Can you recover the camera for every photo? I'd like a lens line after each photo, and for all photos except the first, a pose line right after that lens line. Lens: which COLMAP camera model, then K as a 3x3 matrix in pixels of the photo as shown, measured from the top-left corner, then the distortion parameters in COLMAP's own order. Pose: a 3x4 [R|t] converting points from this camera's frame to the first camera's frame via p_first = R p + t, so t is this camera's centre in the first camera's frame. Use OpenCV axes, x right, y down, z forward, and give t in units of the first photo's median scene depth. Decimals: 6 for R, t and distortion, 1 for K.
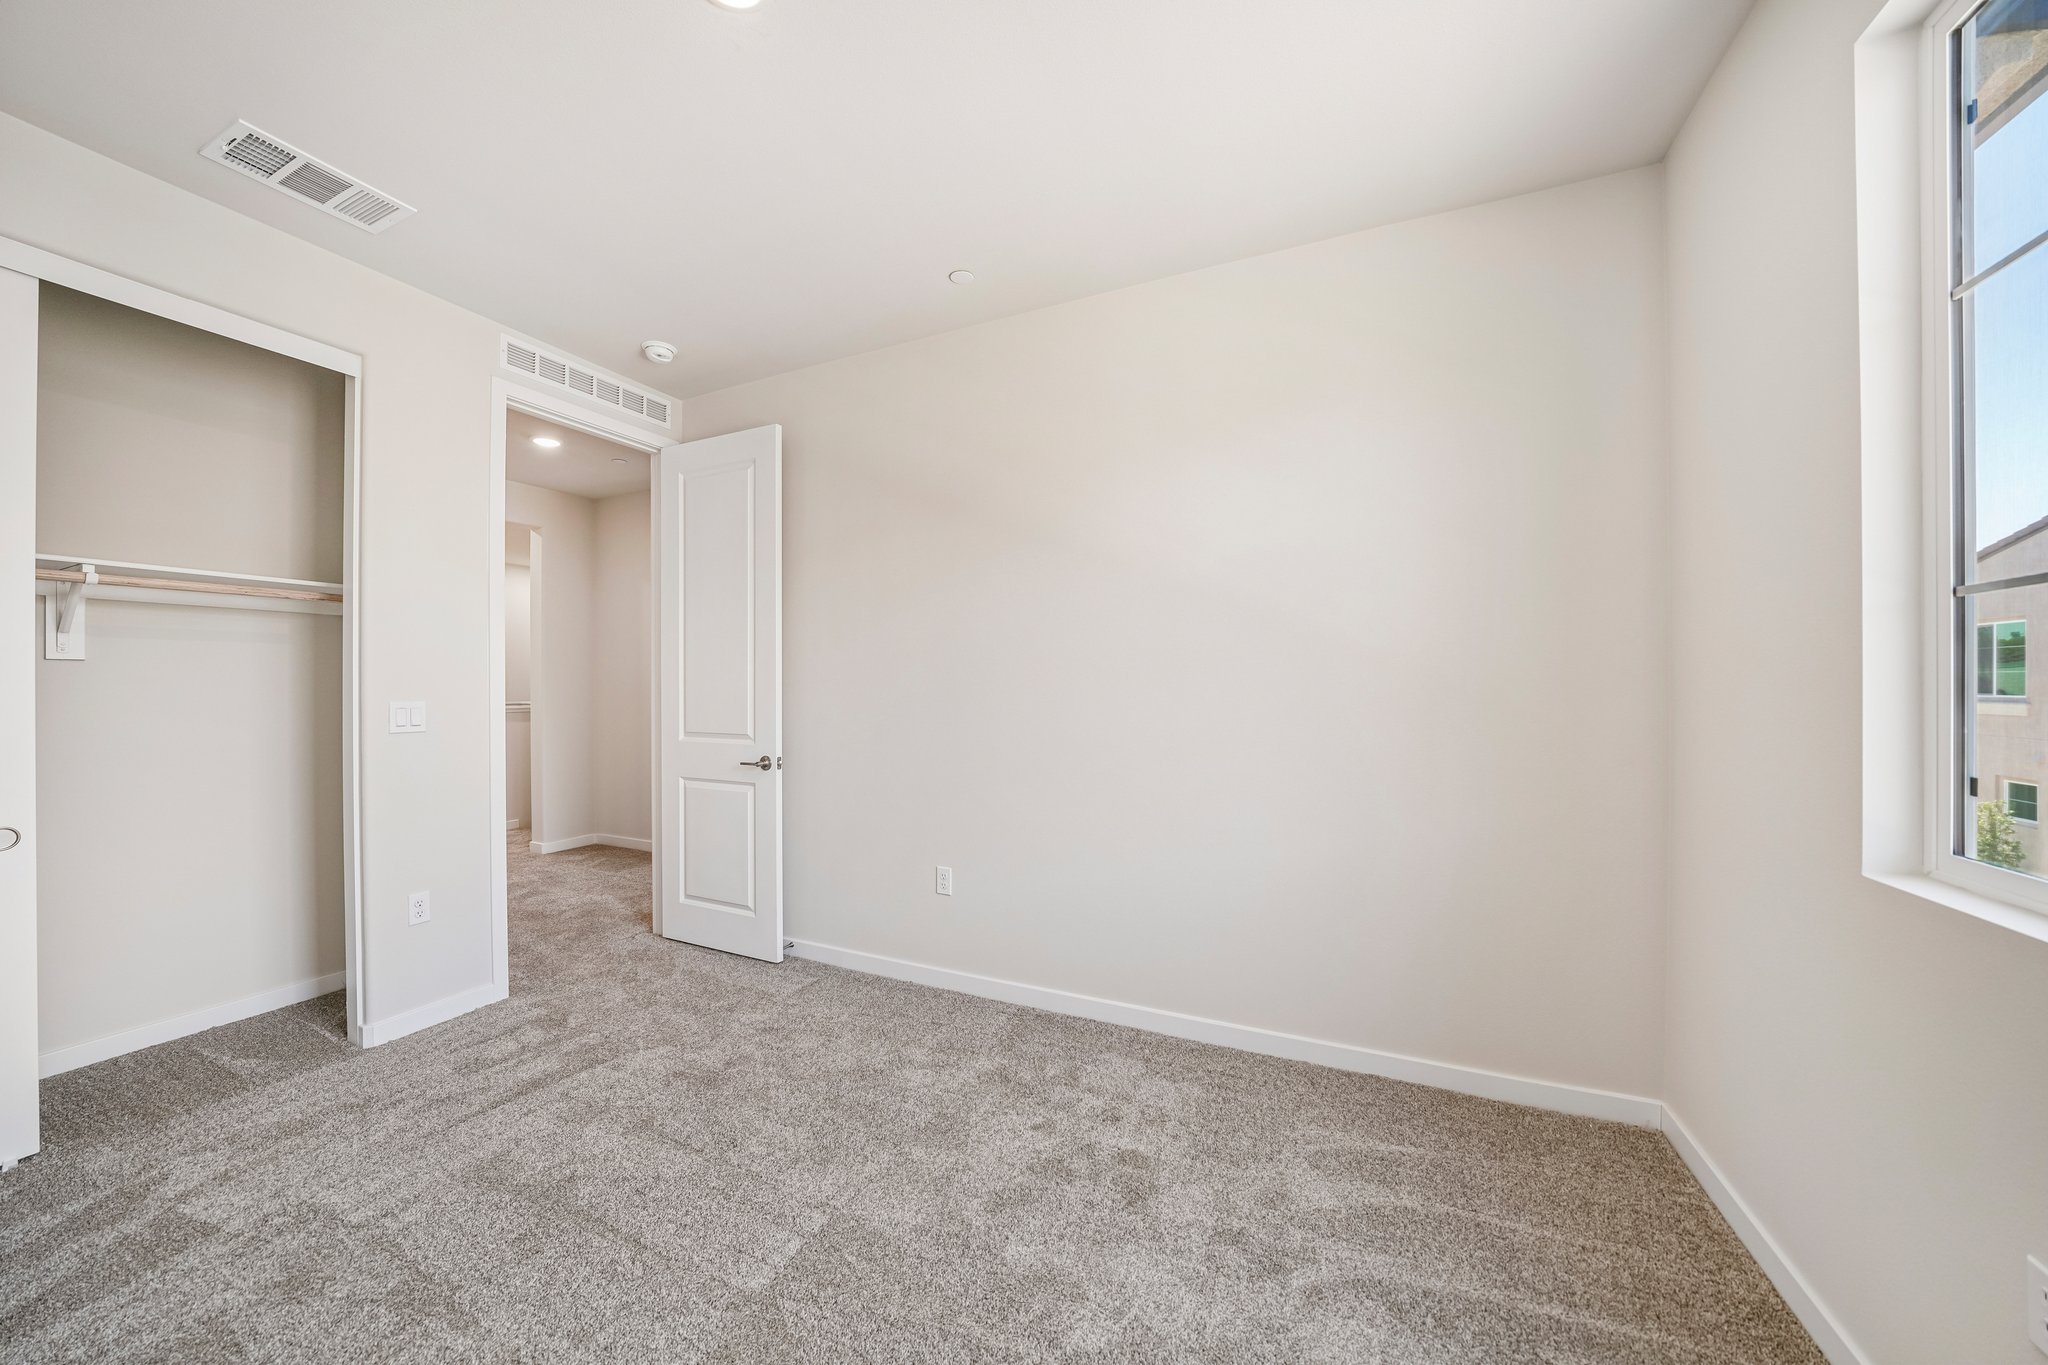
lens RADIAL K [[652.4, 0, 1016.0], [0, 652.4, 684.6], [0, 0, 1]] dist [0.001632, 0.000116]
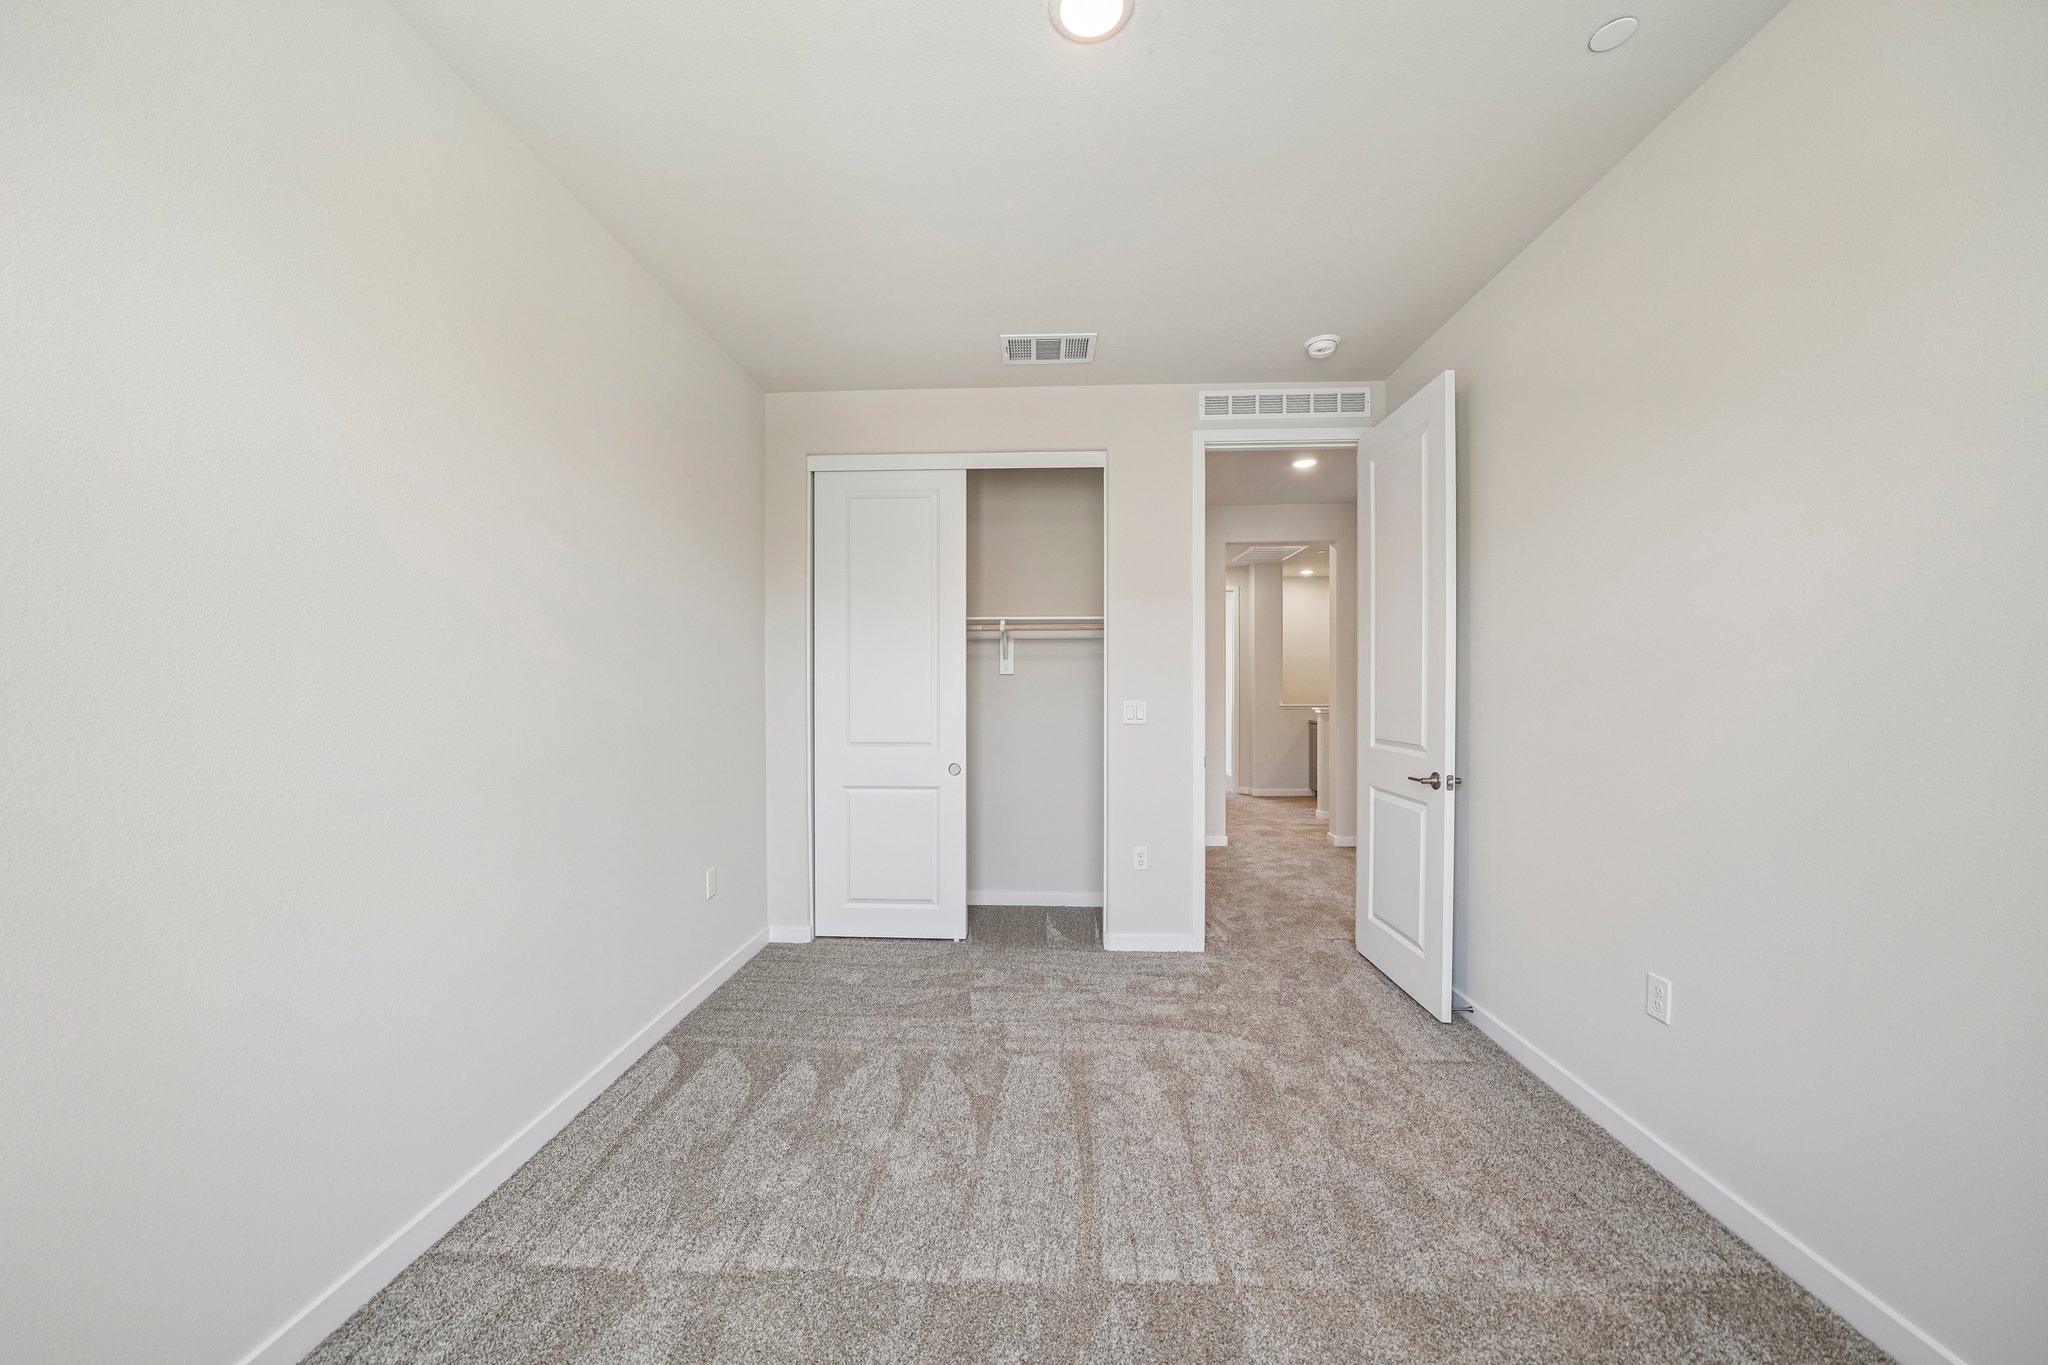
lens RADIAL K [[671.0, 0, 987.4], [0, 671.0, 694.9], [0, 0, 1]] dist [-0.001799, -0.000063]
pose [[0.463599, 0.007818, -0.886011, 0.157342], [0.001807, 0.999951, 0.009769, 0.000359], [0.886043, -0.006130, 0.463562, 0.124993]]
